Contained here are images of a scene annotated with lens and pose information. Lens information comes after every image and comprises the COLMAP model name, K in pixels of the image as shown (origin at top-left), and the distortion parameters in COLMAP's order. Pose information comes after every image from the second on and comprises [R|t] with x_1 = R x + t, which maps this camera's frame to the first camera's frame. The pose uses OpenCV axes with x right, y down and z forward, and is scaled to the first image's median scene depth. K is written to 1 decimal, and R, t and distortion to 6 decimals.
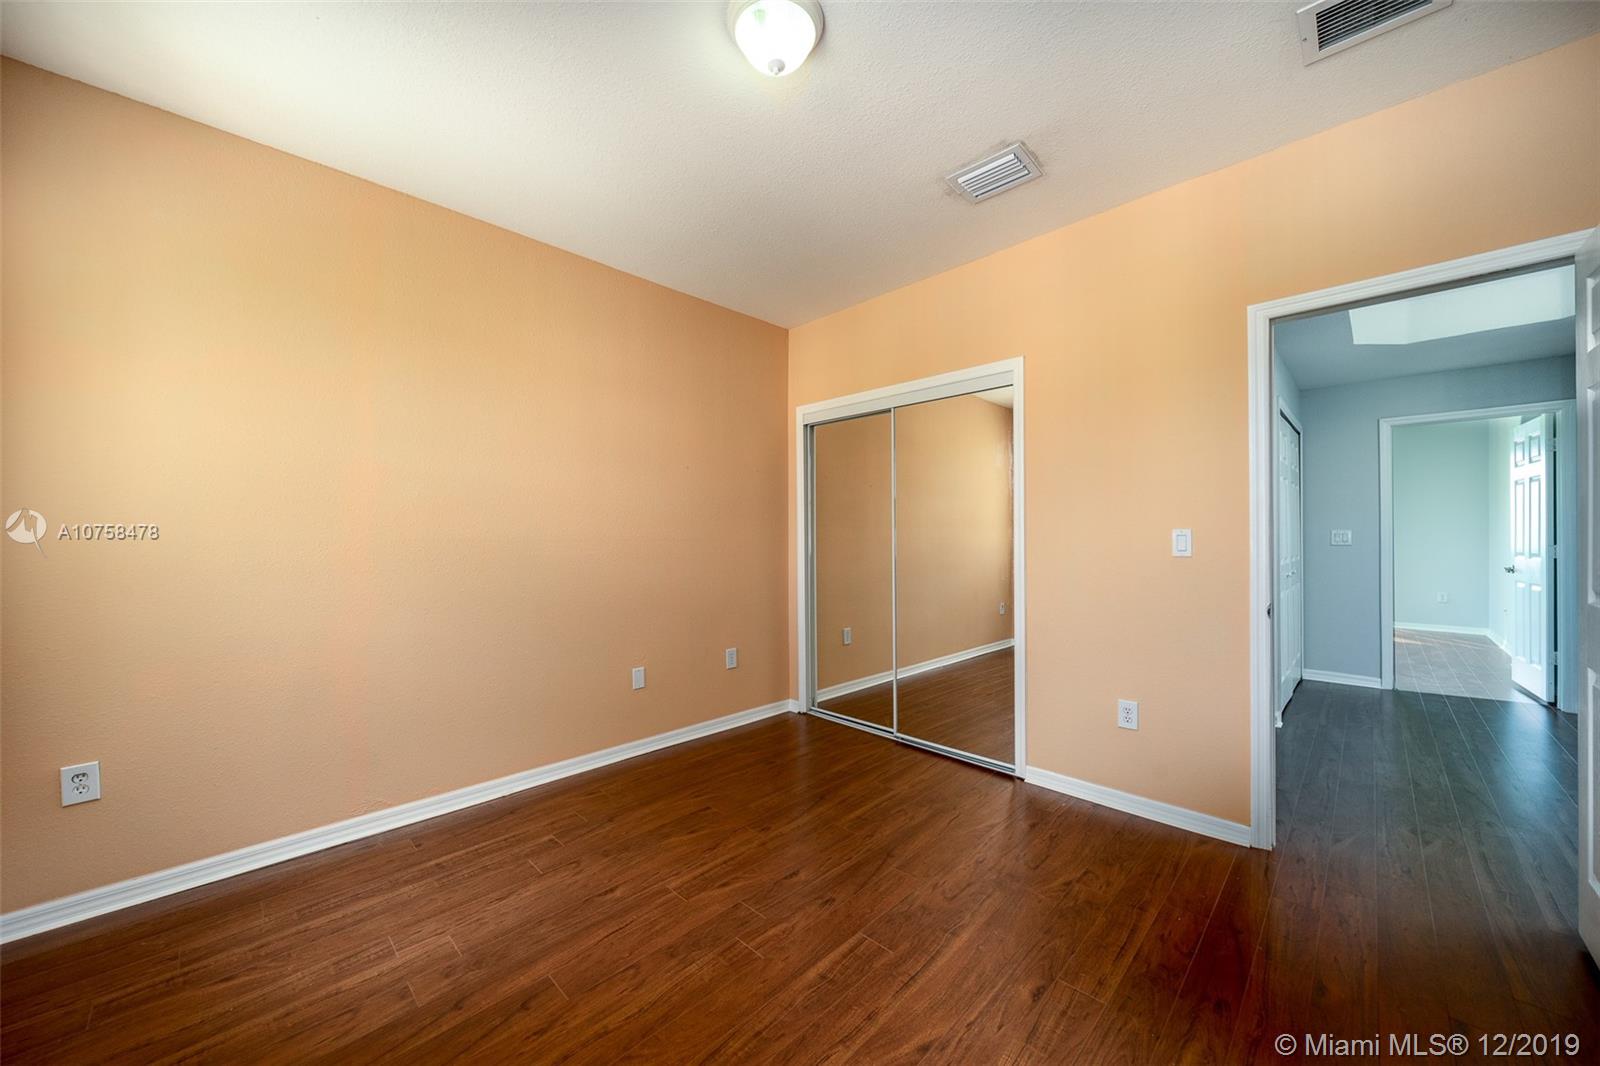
lens RADIAL K [[586.4, 0, 793.9], [0, 586.4, 537.8], [0, 0, 1]] dist [0.000456, -0.000016]
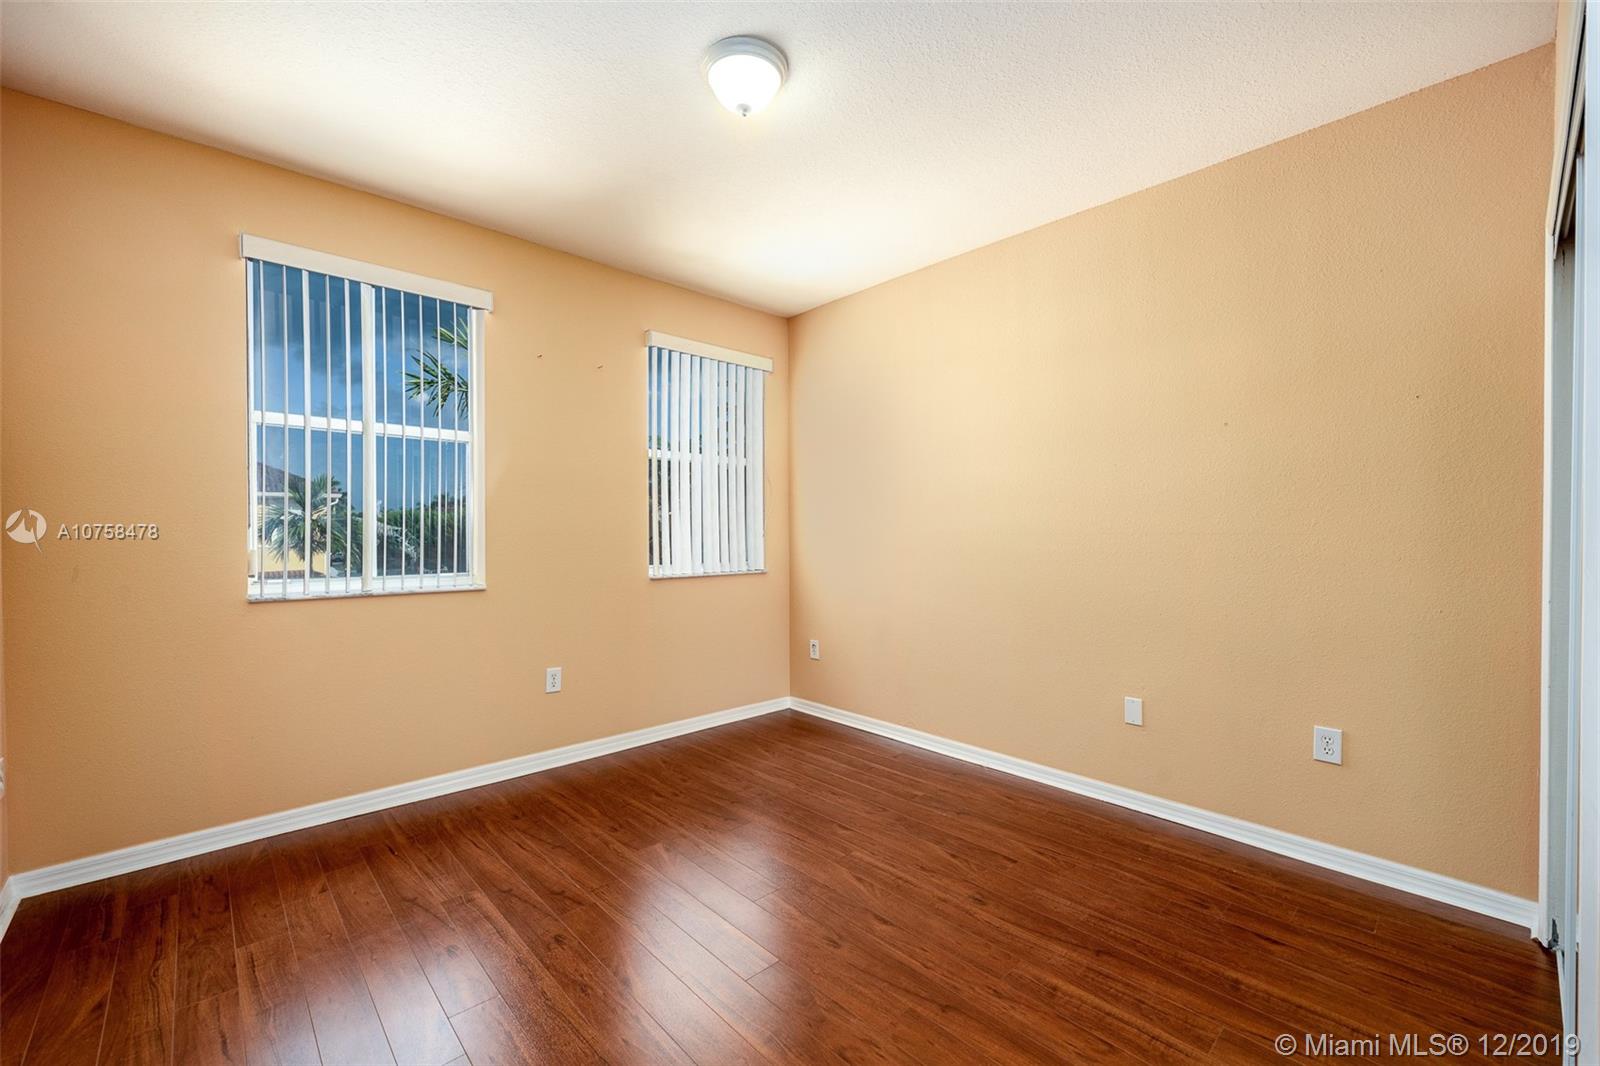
lens RADIAL K [[662.8, 0, 794.0], [0, 662.8, 535.5], [0, 0, 1]] dist [0.000950, -0.000150]
pose [[-0.056733, 0.013619, -0.998296, 0.874338], [0.009841, 0.999866, 0.013081, -0.014666], [0.998341, -0.009082, -0.056860, 0.820528]]
